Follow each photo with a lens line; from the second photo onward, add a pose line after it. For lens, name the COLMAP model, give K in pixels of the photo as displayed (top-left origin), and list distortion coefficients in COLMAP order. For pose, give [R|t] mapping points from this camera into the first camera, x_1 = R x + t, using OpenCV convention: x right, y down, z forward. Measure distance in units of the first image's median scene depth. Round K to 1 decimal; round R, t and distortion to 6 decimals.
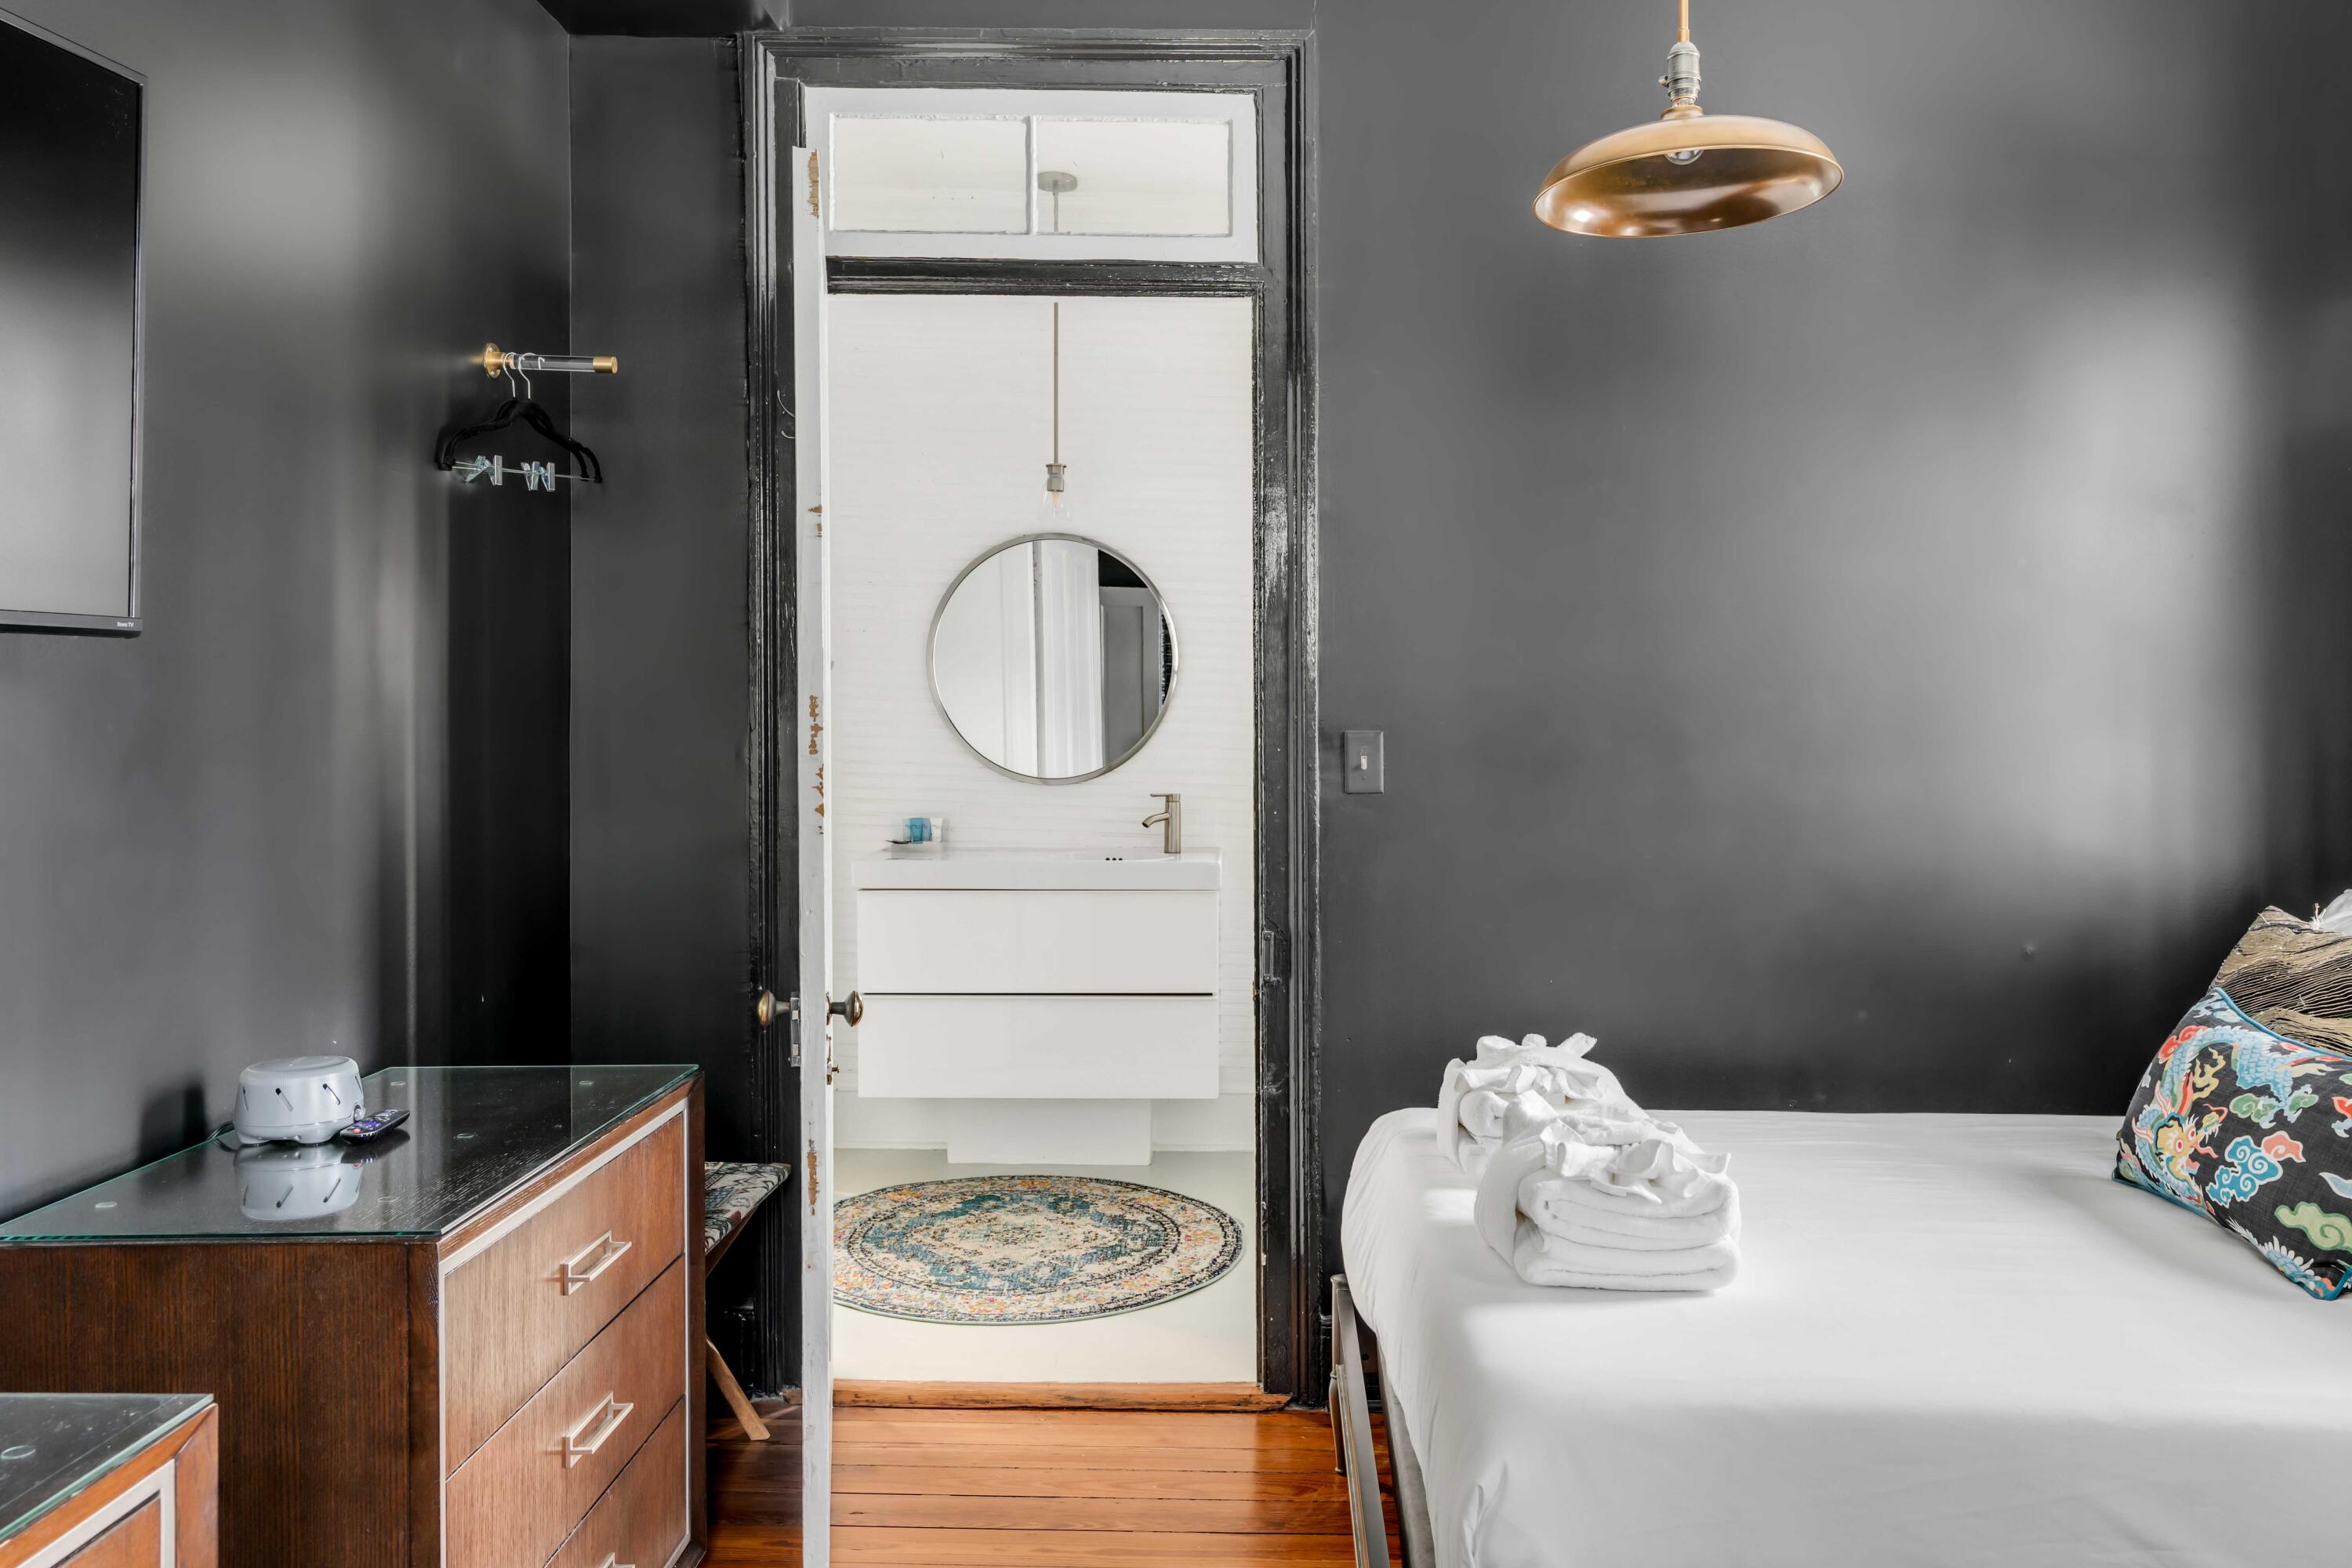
lens RADIAL K [[1763.3, 0, 1241.7], [0, 1763.3, 779.0], [0, 0, 1]] dist [-0.000339, 0.002486]
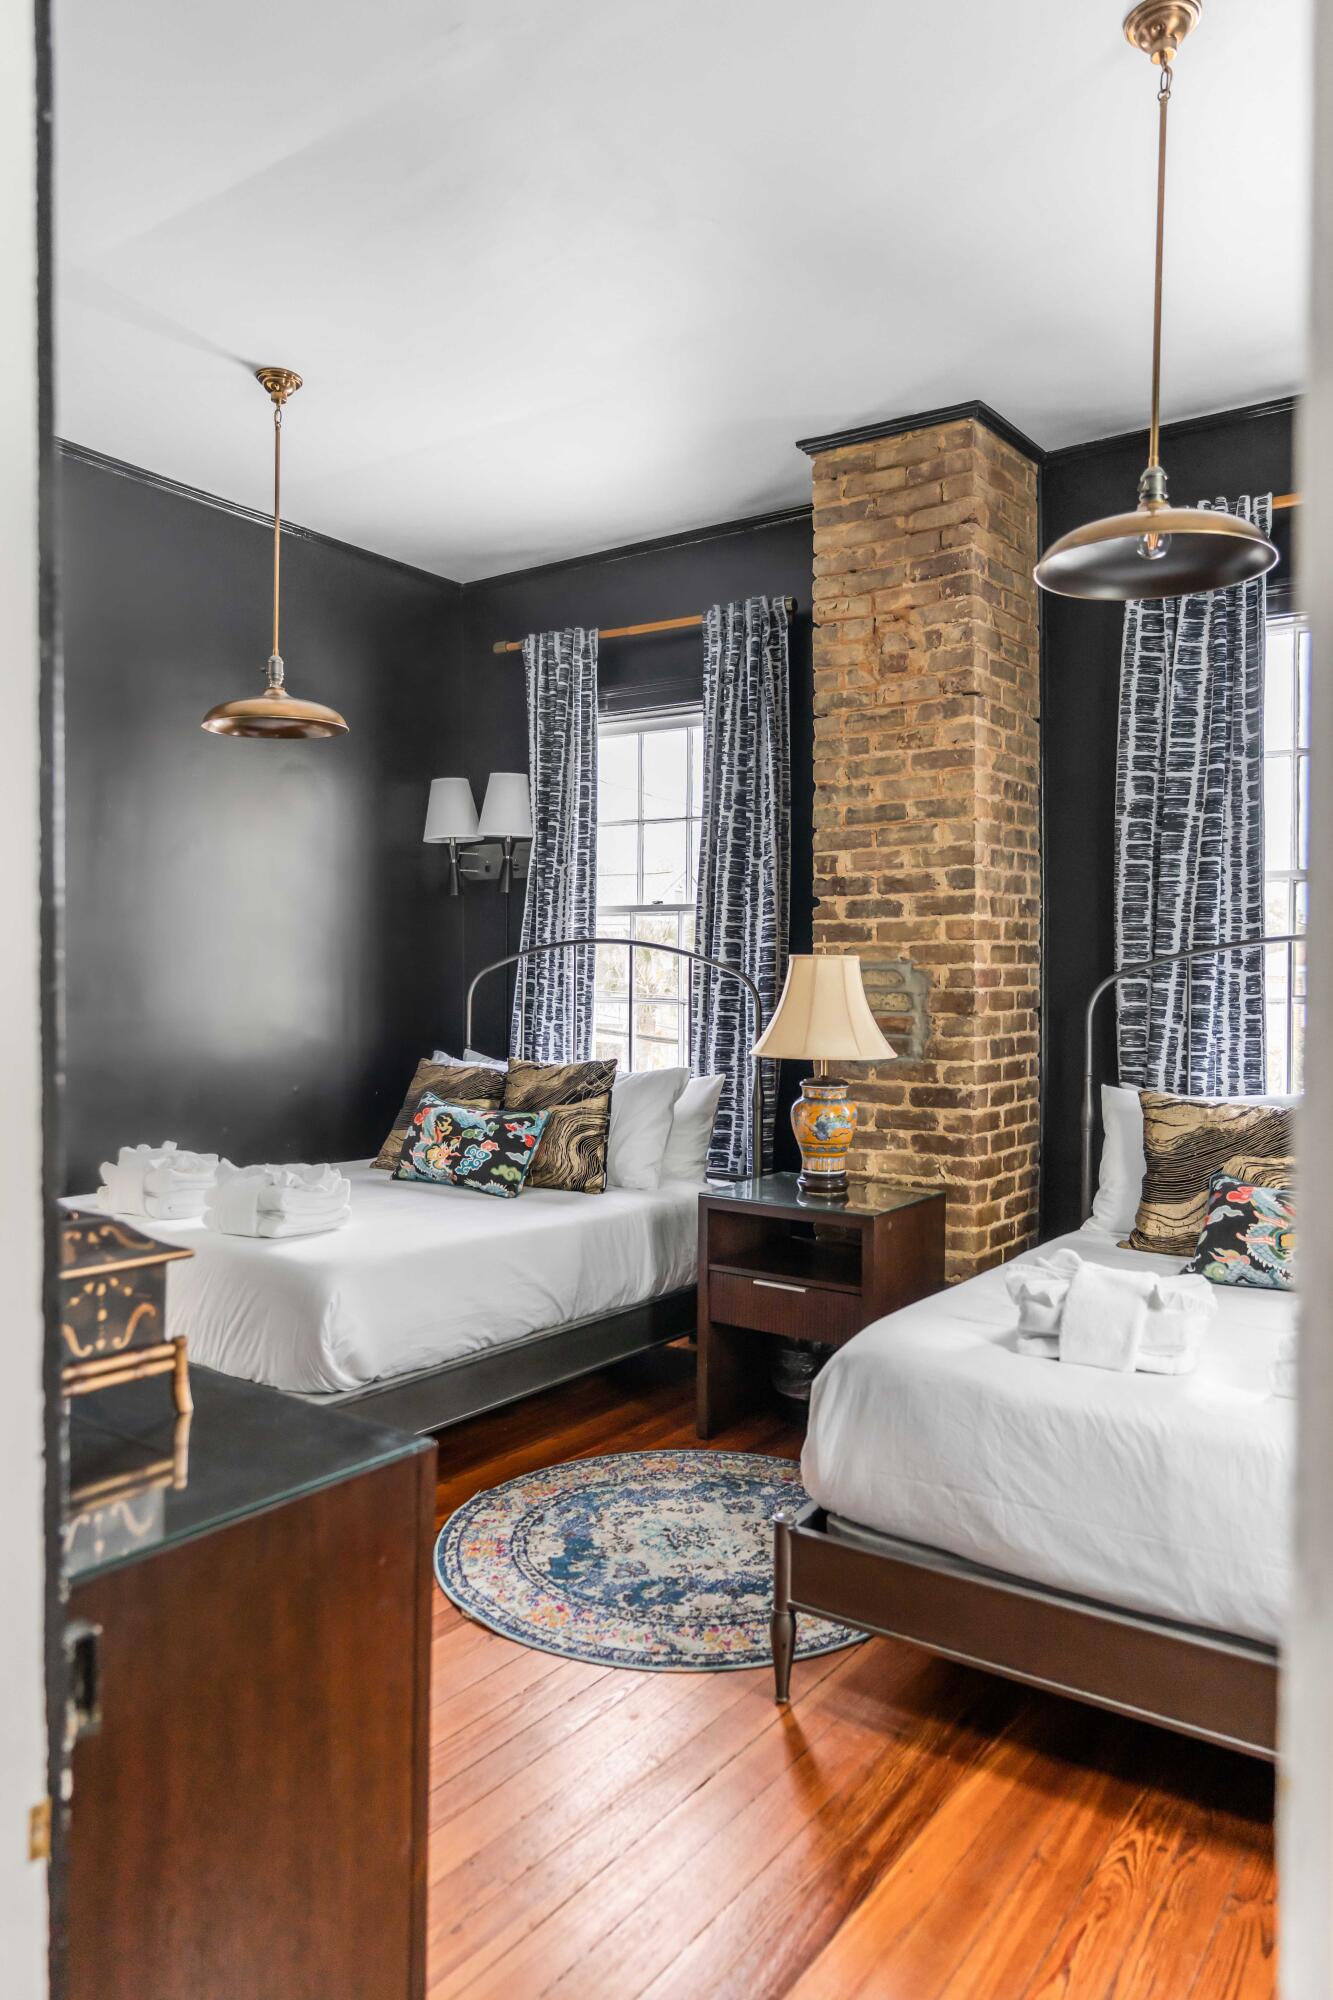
lens RADIAL K [[1326.5, 0, 666.5], [0, 1326.5, 1000.0], [0, 0, 1]] dist [-0.001548, 0.002901]
pose [[0.565968, -0.004511, 0.824415, -0.805101], [0.007915, 0.999969, 0.000038, -0.001362], [-0.824389, 0.006504, 0.565986, -0.287170]]
